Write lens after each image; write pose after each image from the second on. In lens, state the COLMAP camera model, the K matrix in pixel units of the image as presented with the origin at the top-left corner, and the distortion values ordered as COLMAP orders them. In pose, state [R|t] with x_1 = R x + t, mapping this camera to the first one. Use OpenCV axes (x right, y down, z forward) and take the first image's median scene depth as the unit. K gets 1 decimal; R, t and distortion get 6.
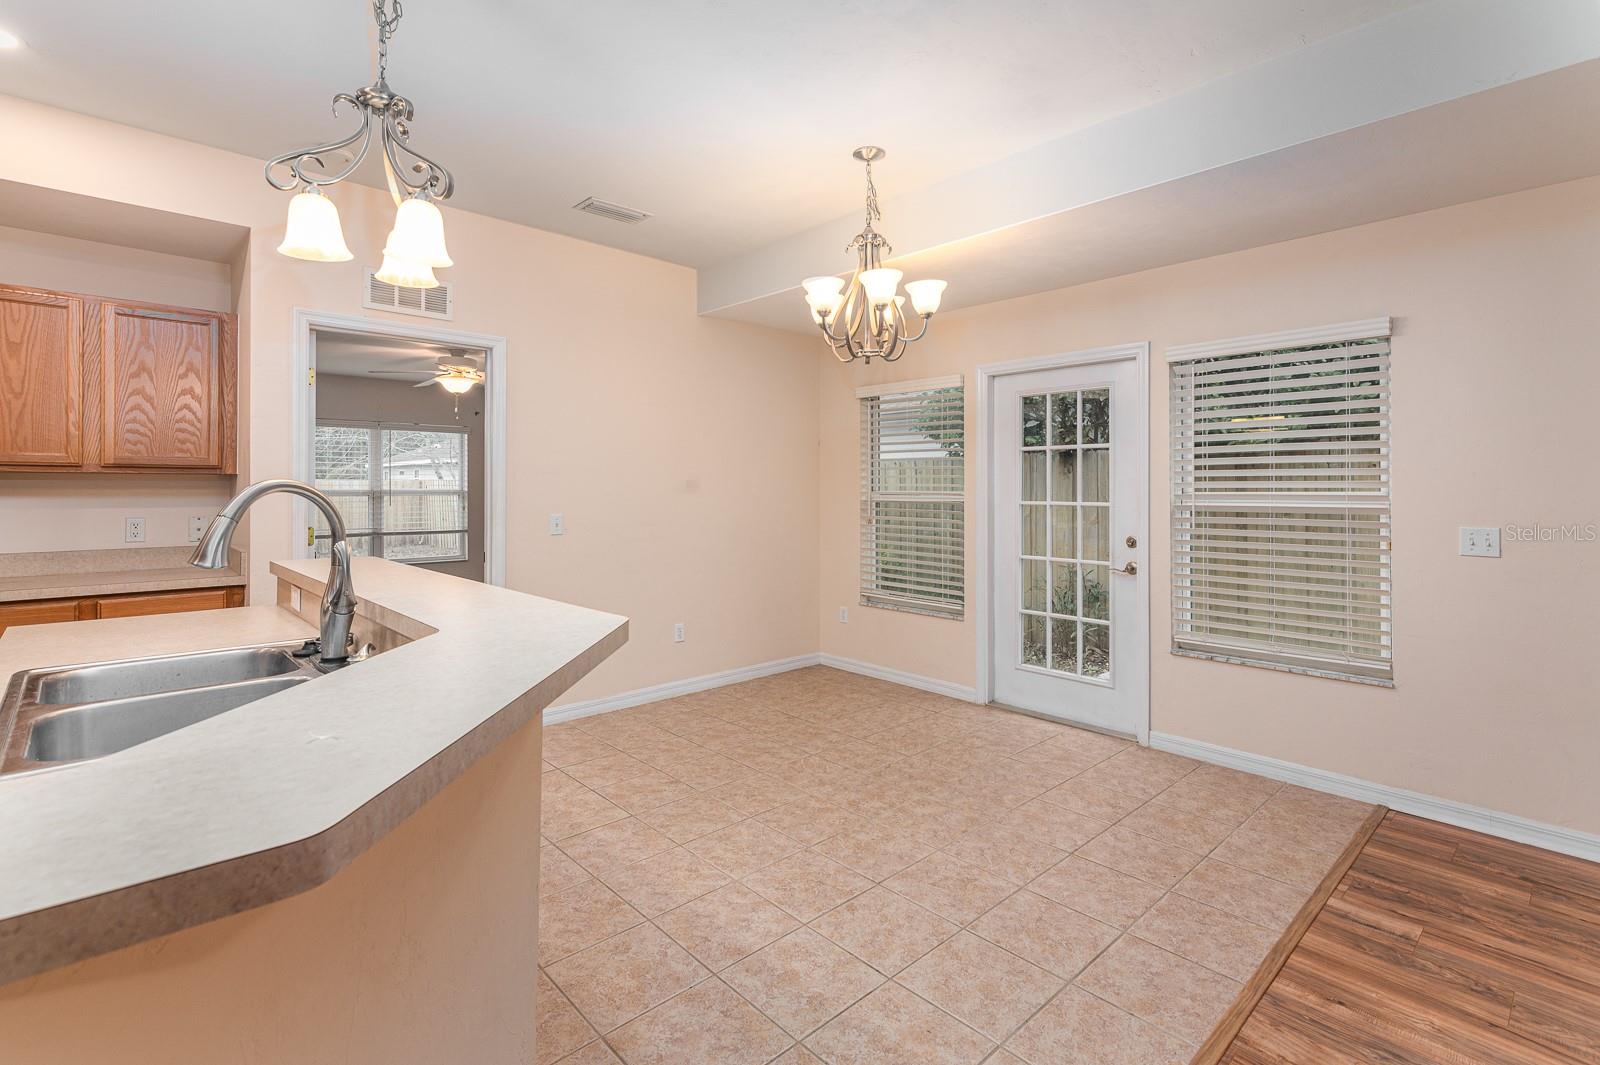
lens RADIAL K [[739.3, 0, 797.8], [0, 739.3, 484.9], [0, 0, 1]] dist [0.013334, -0.000350]
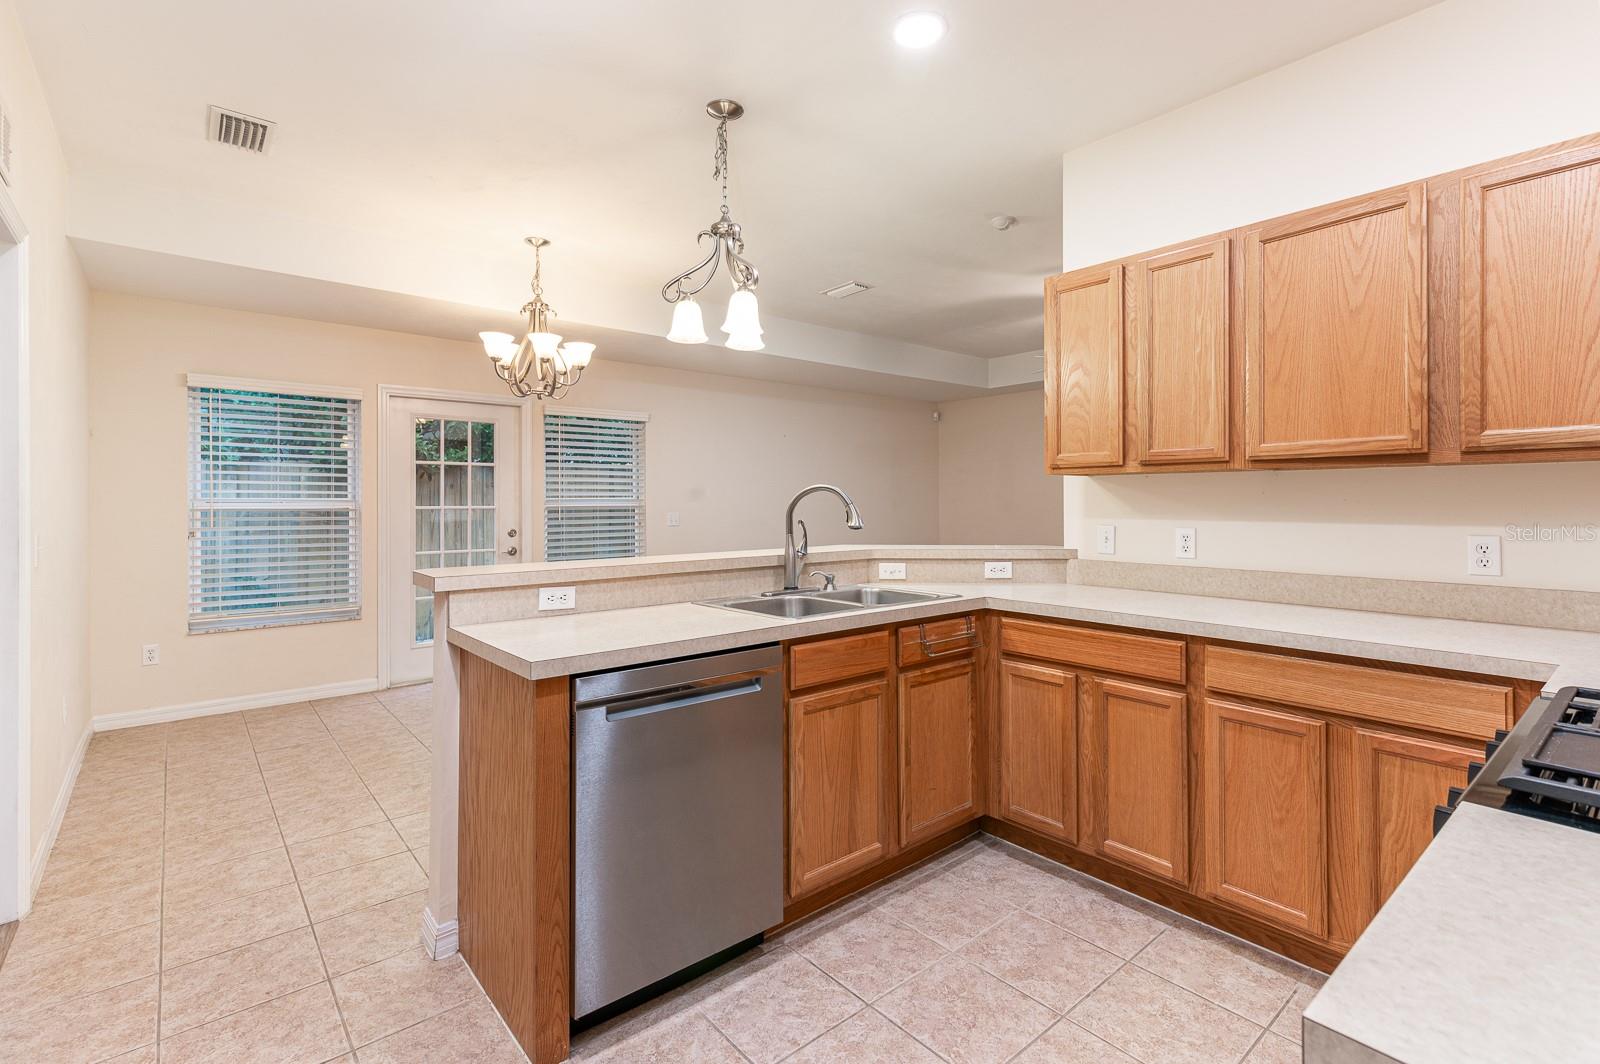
lens RADIAL K [[736.9, 0, 804.4], [0, 736.9, 502.2], [0, 0, 1]] dist [0.017025, -0.000544]
pose [[0.039436, -0.000602, 0.999222, -1.162601], [-0.004016, 0.999992, 0.000761, 0.015719], [-0.999214, -0.004043, 0.039433, 0.448336]]
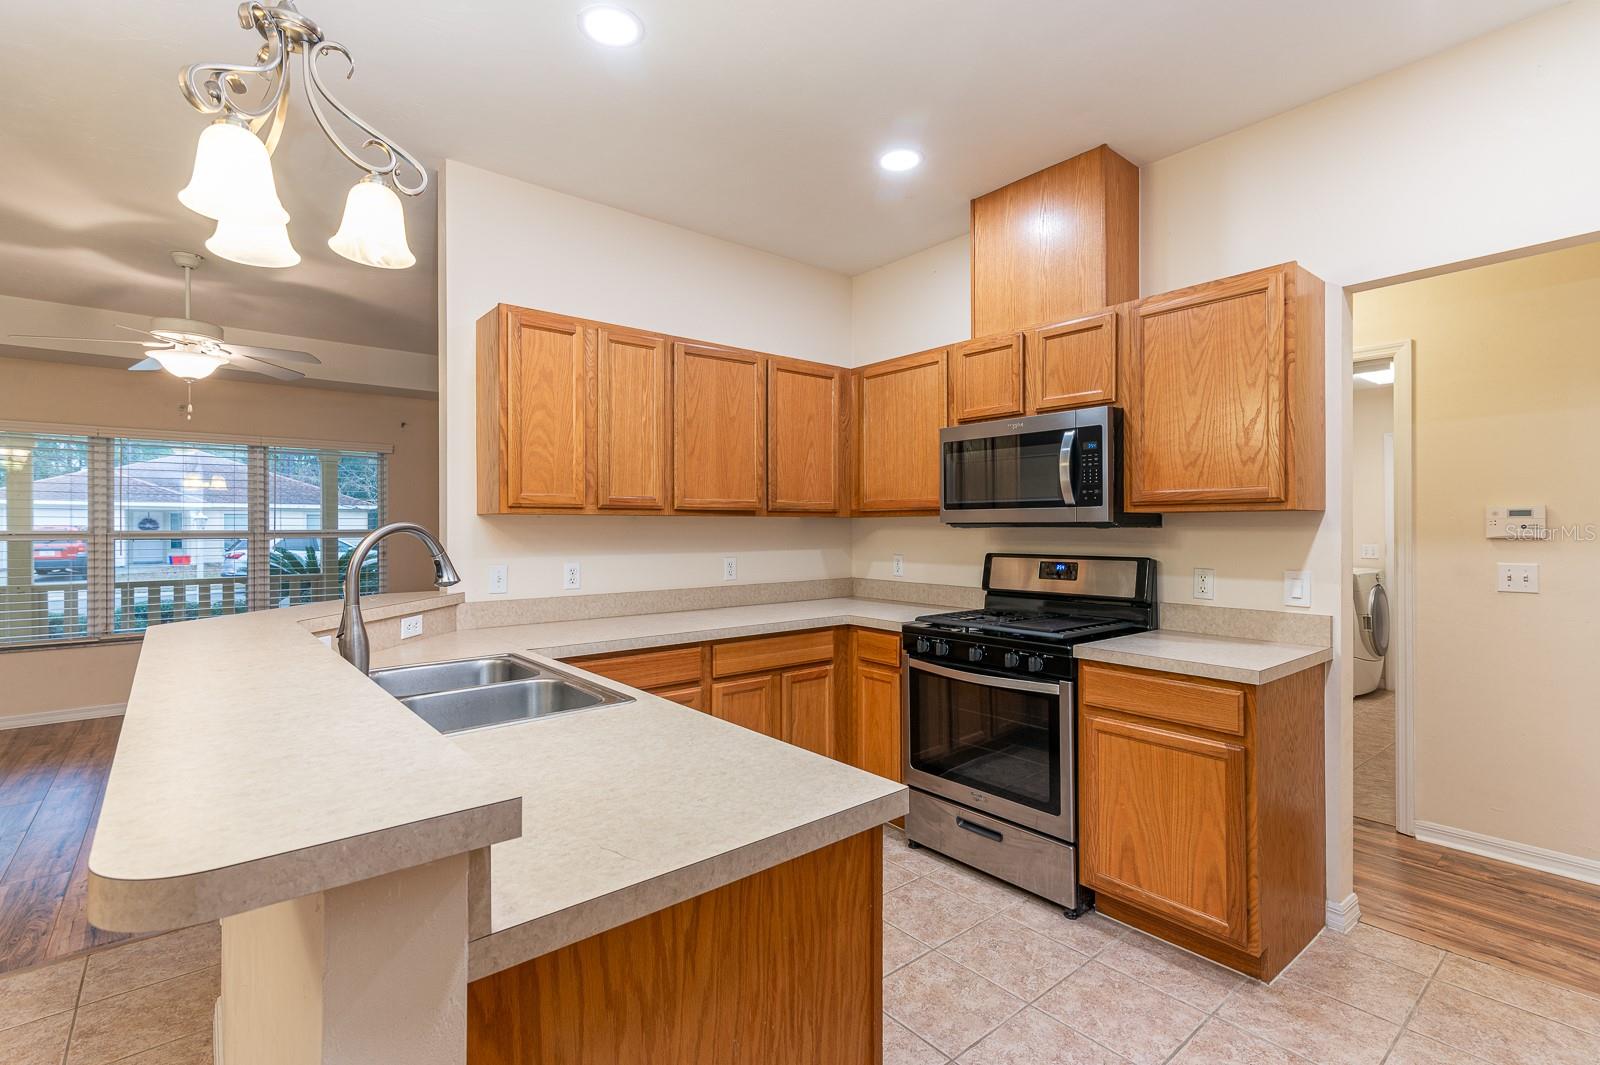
lens RADIAL K [[725.5, 0, 800.0], [0, 725.5, 532.5], [0, 0, 1]] dist [0.016009, -0.000649]
pose [[-0.998635, 0.002161, 0.052189, -0.646423], [0.002163, 0.999998, -0.000008, 0.004833], [-0.052189, 0.000105, -0.998637, 0.985494]]
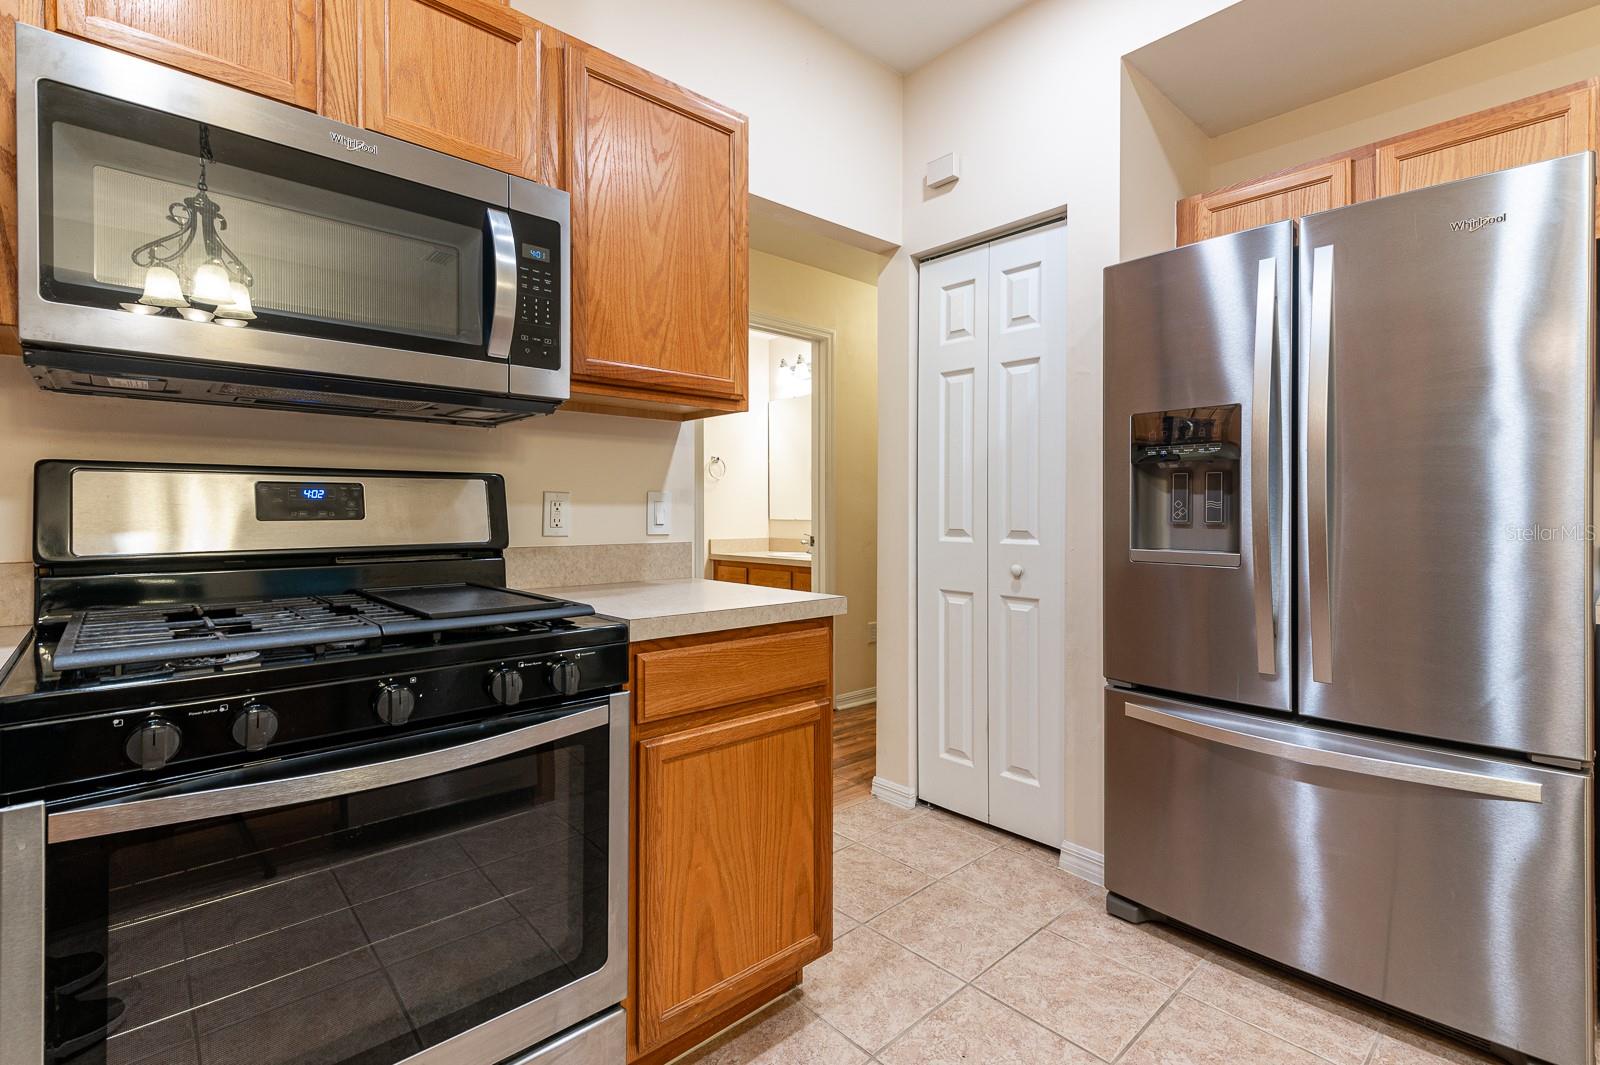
lens RADIAL K [[740.5, 0, 790.6], [0, 740.5, 510.5], [0, 0, 1]] dist [0.020087, -0.001736]
pose [[-0.007681, 0.002246, -0.999968, -0.484900], [0.004582, 0.999987, 0.002211, 0.061369], [0.999960, -0.004565, -0.007691, 0.313995]]
